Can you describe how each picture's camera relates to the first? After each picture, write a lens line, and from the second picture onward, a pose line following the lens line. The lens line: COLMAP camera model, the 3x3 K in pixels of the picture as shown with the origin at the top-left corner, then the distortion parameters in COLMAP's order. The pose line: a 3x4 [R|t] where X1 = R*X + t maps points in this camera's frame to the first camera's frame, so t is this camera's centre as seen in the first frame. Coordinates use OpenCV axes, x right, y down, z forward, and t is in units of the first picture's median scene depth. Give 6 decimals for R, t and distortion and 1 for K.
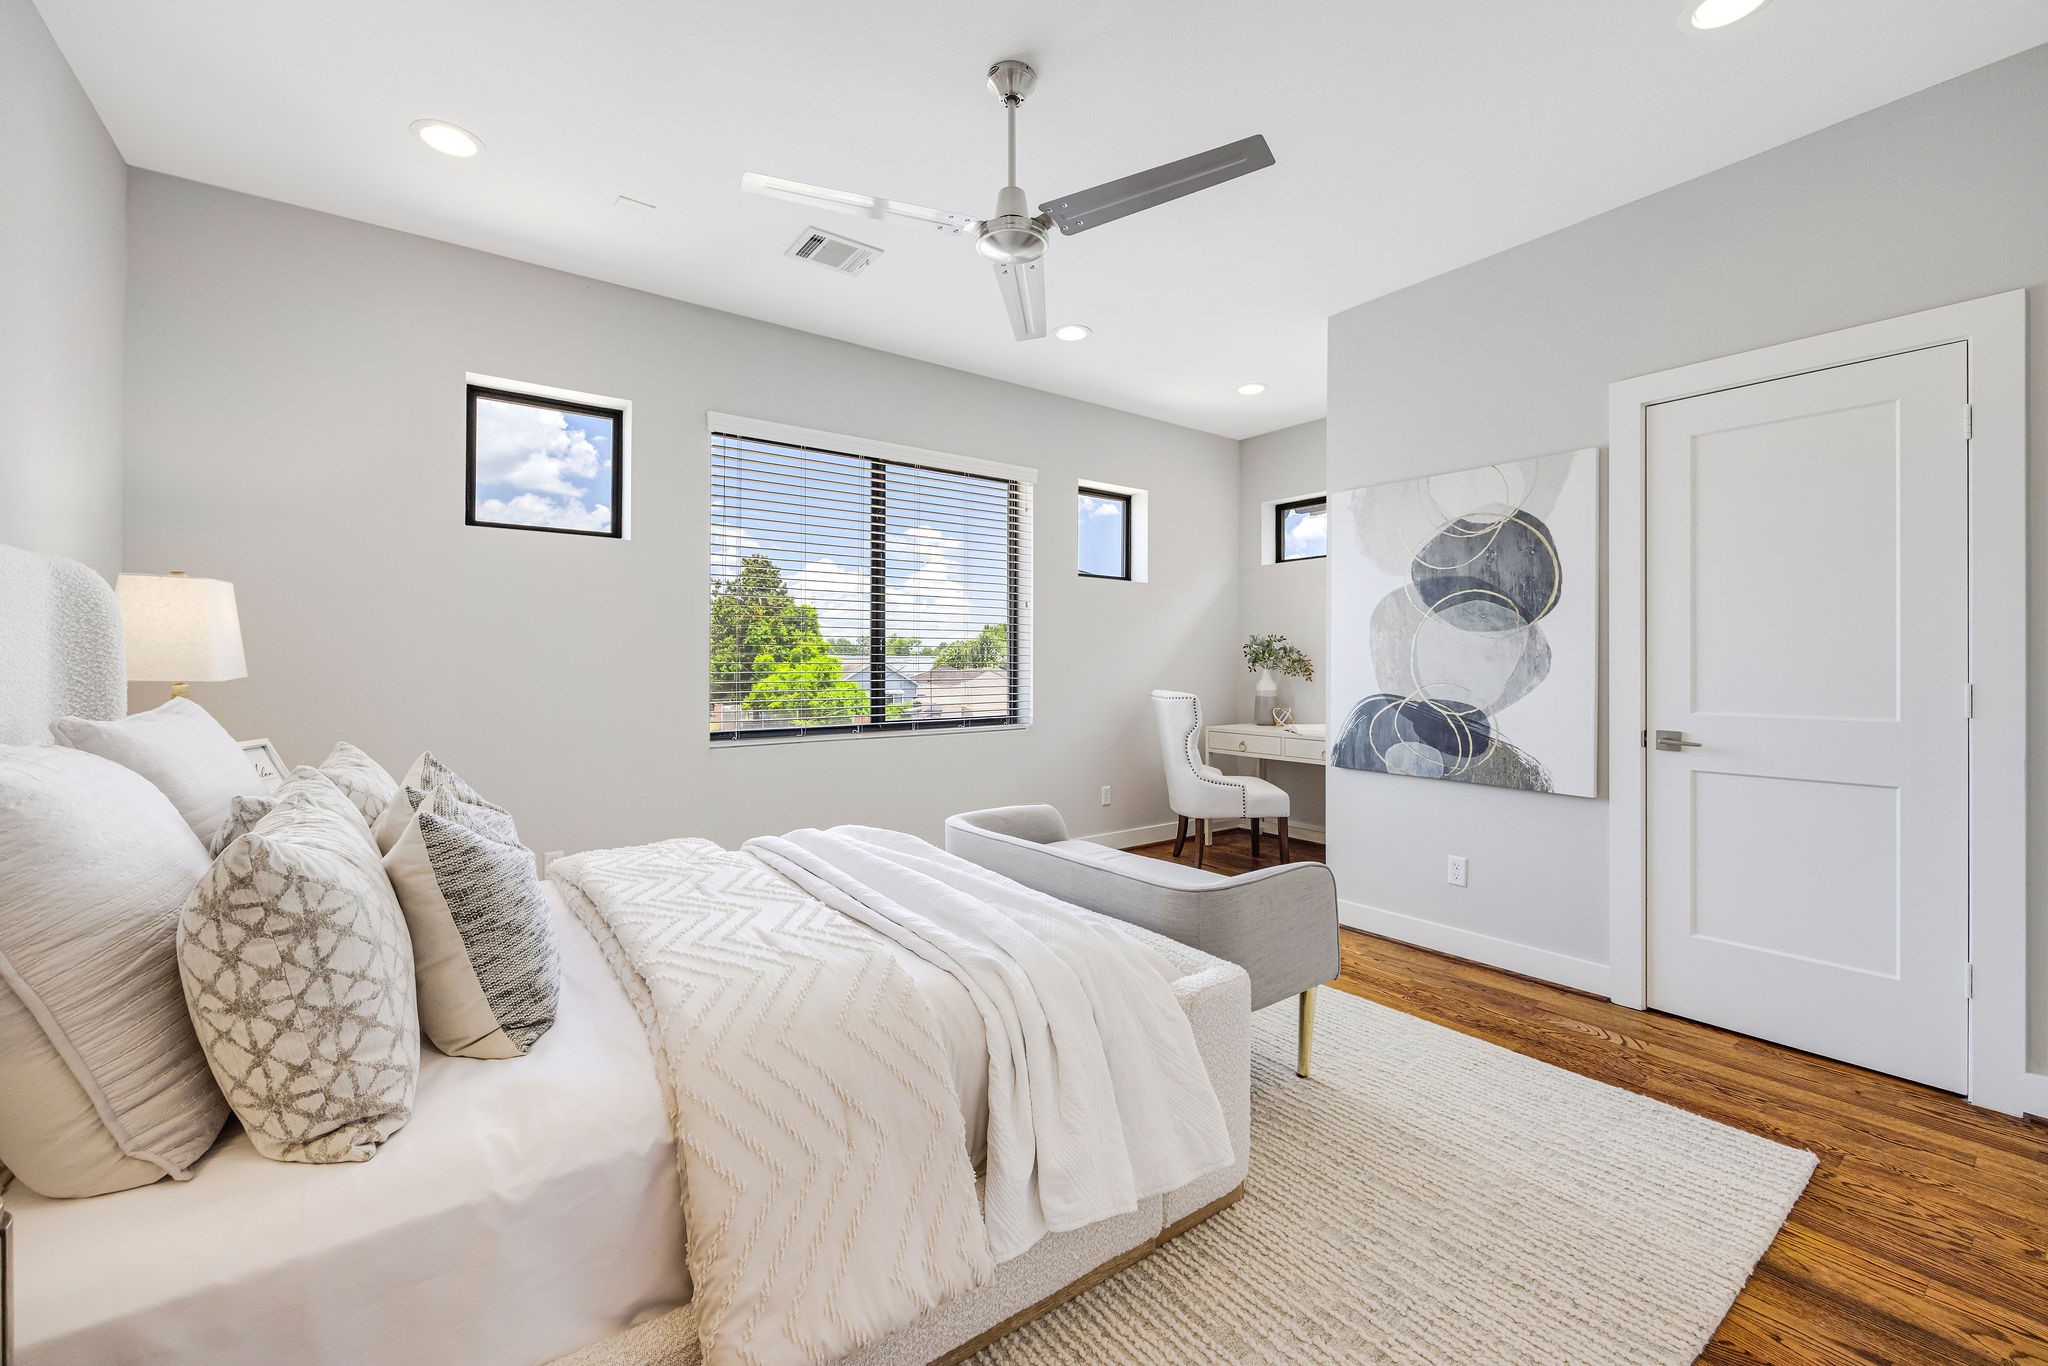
lens RADIAL K [[820.9, 0, 1018.9], [0, 820.9, 664.1], [0, 0, 1]] dist [-0.000228, 0.000099]
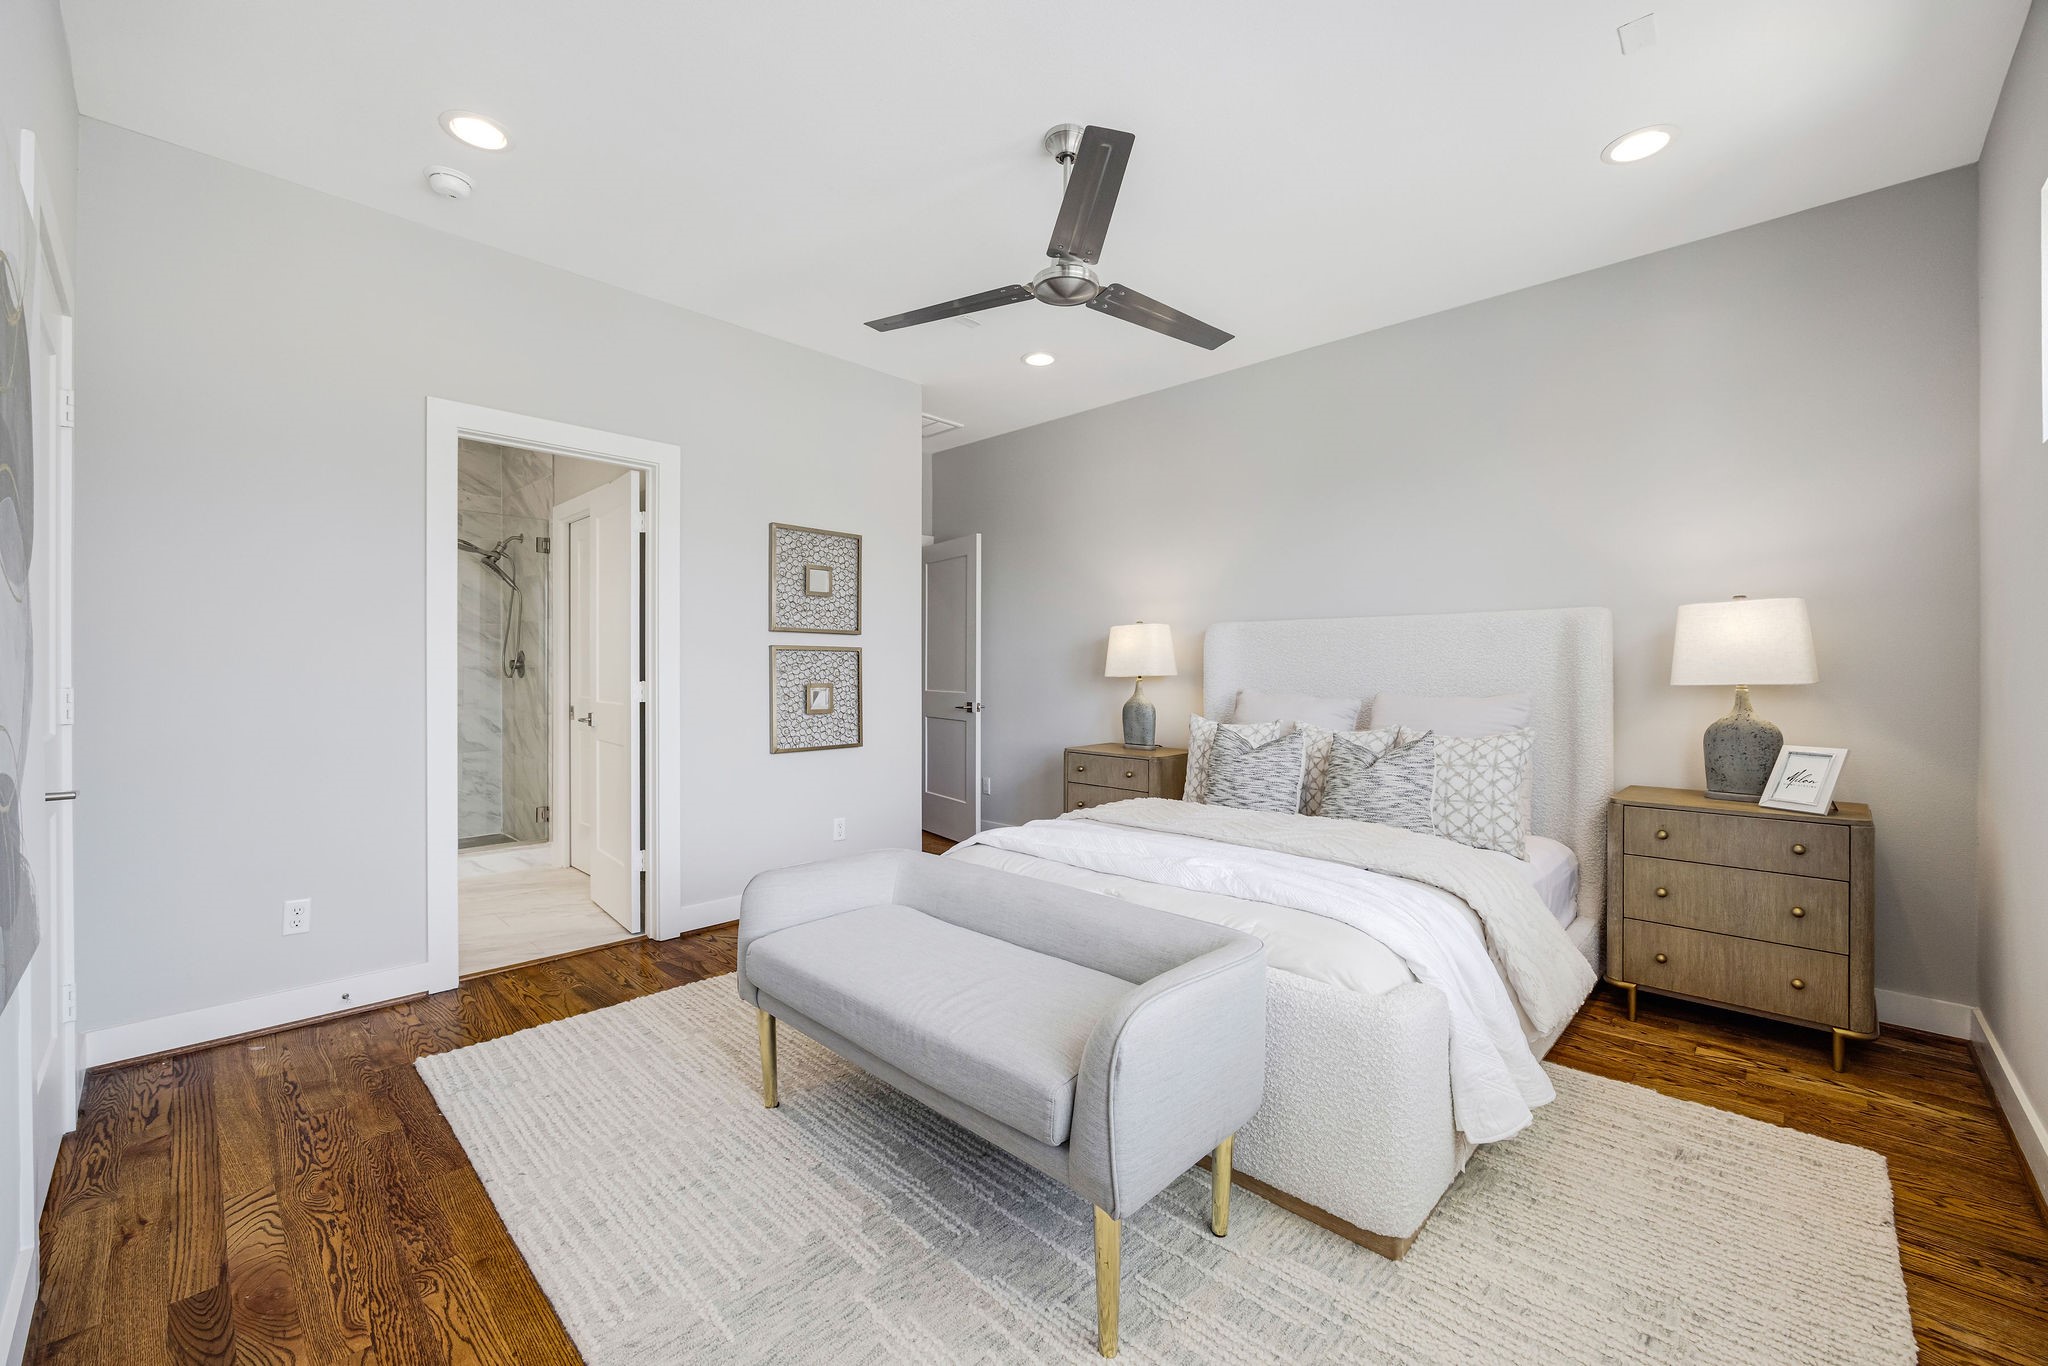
lens RADIAL K [[820.9, 0, 1023.6], [0, 820.9, 676.8], [0, 0, 1]] dist [-0.000228, 0.000099]
pose [[-0.986476, -0.001204, -0.163903, 0.164897], [-0.003012, 0.999937, 0.010778, 0.000010], [0.163880, 0.011126, -0.986418, 1.464259]]
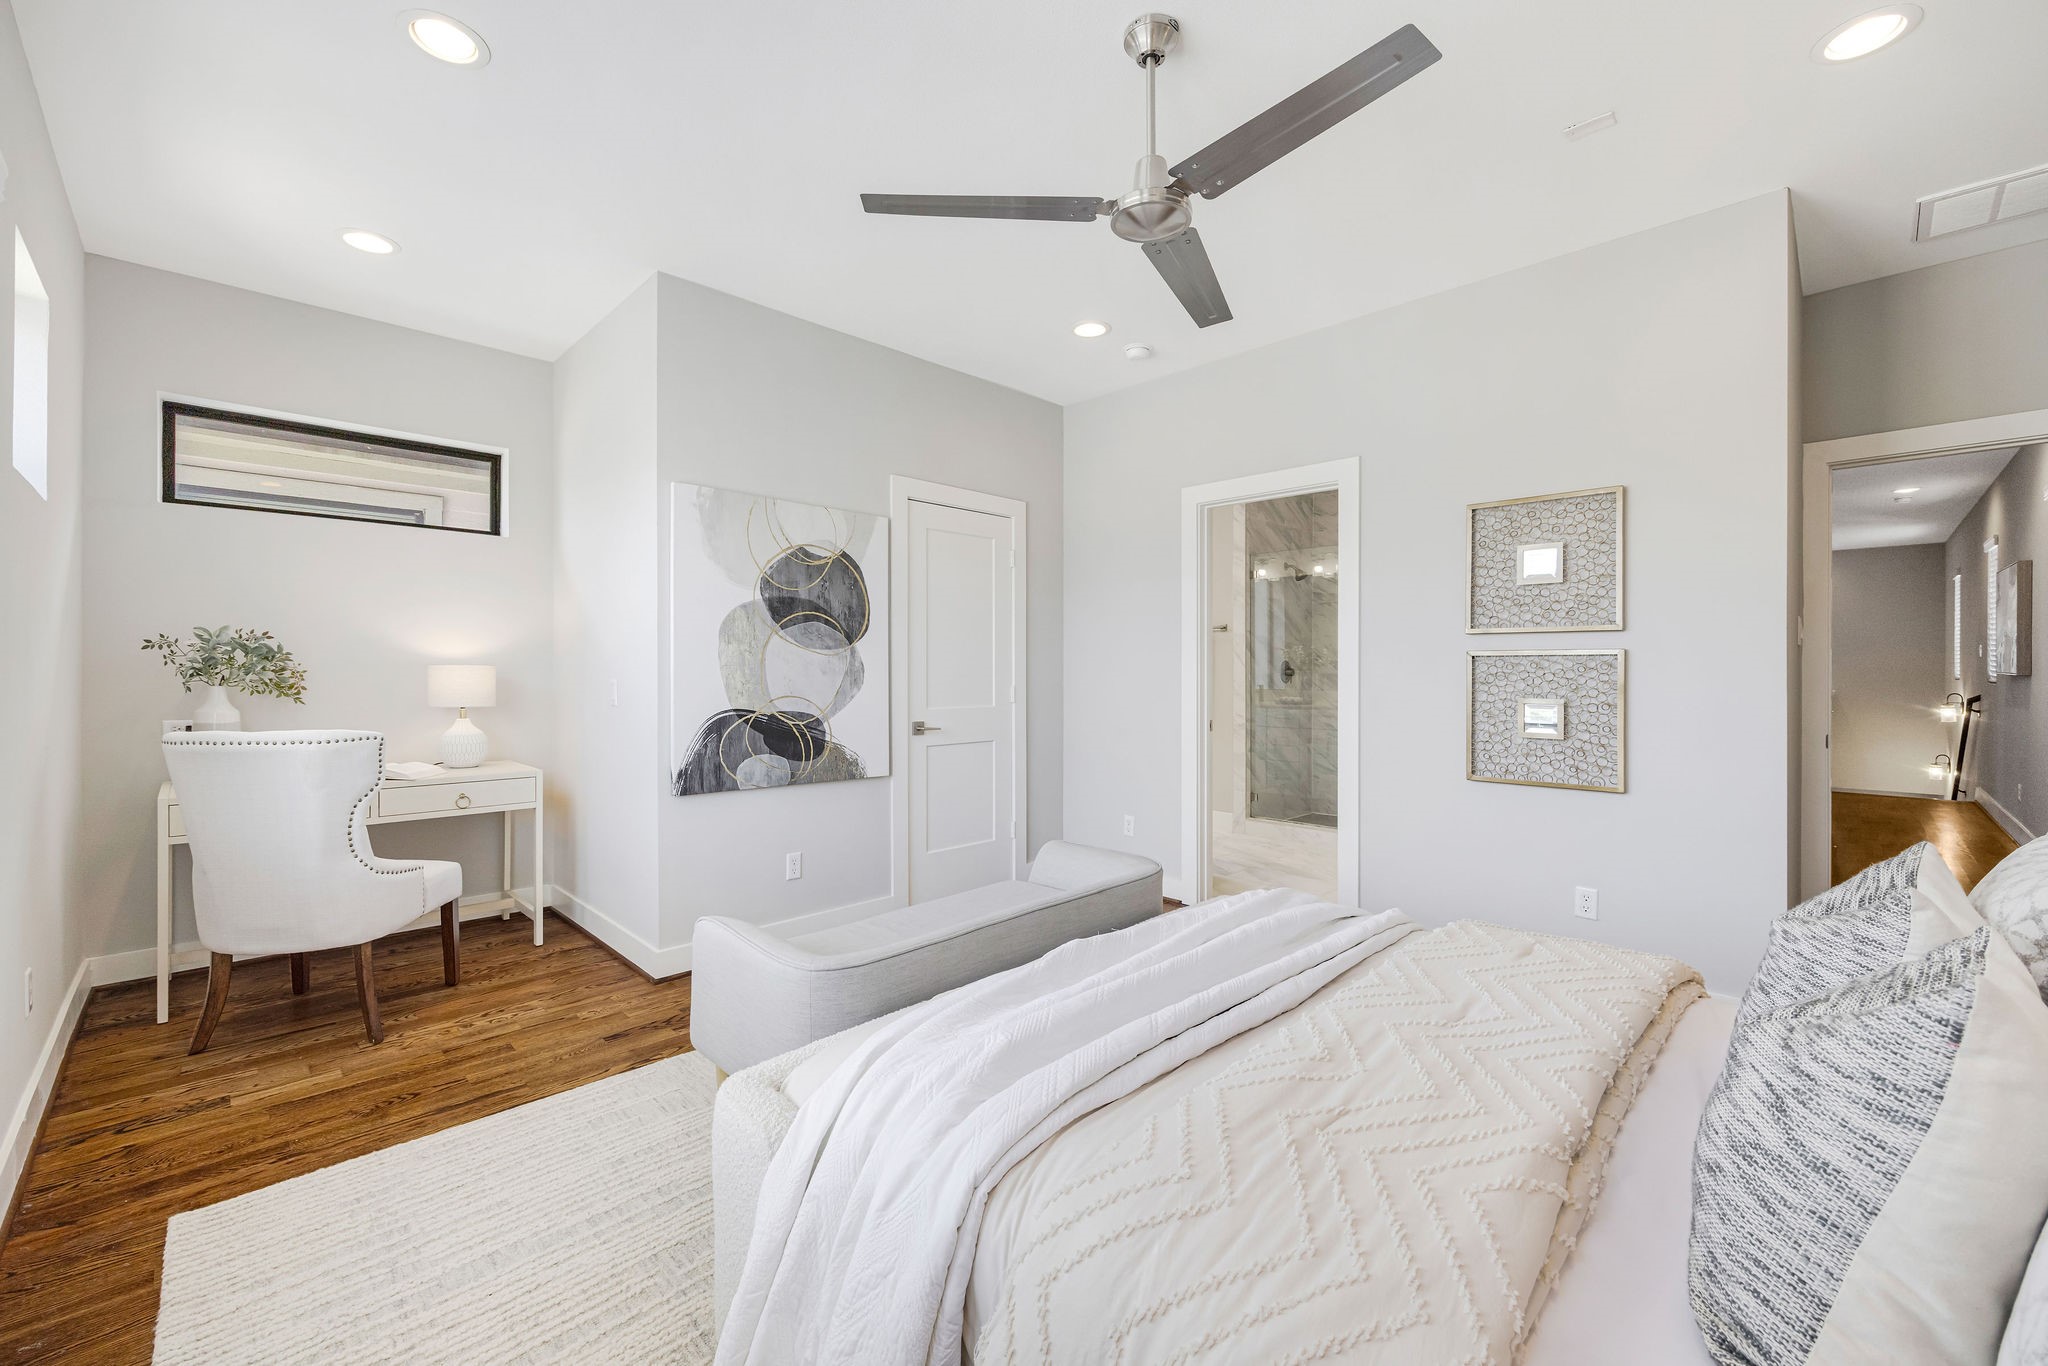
lens RADIAL K [[820.9, 0, 1016.2], [0, 820.9, 675.8], [0, 0, 1]] dist [-0.000228, 0.000099]
pose [[-0.144422, -0.003165, 0.989511, -0.614496], [0.000446, 0.999995, 0.003263, -0.006114], [-0.989516, 0.000913, -0.144420, 0.893844]]
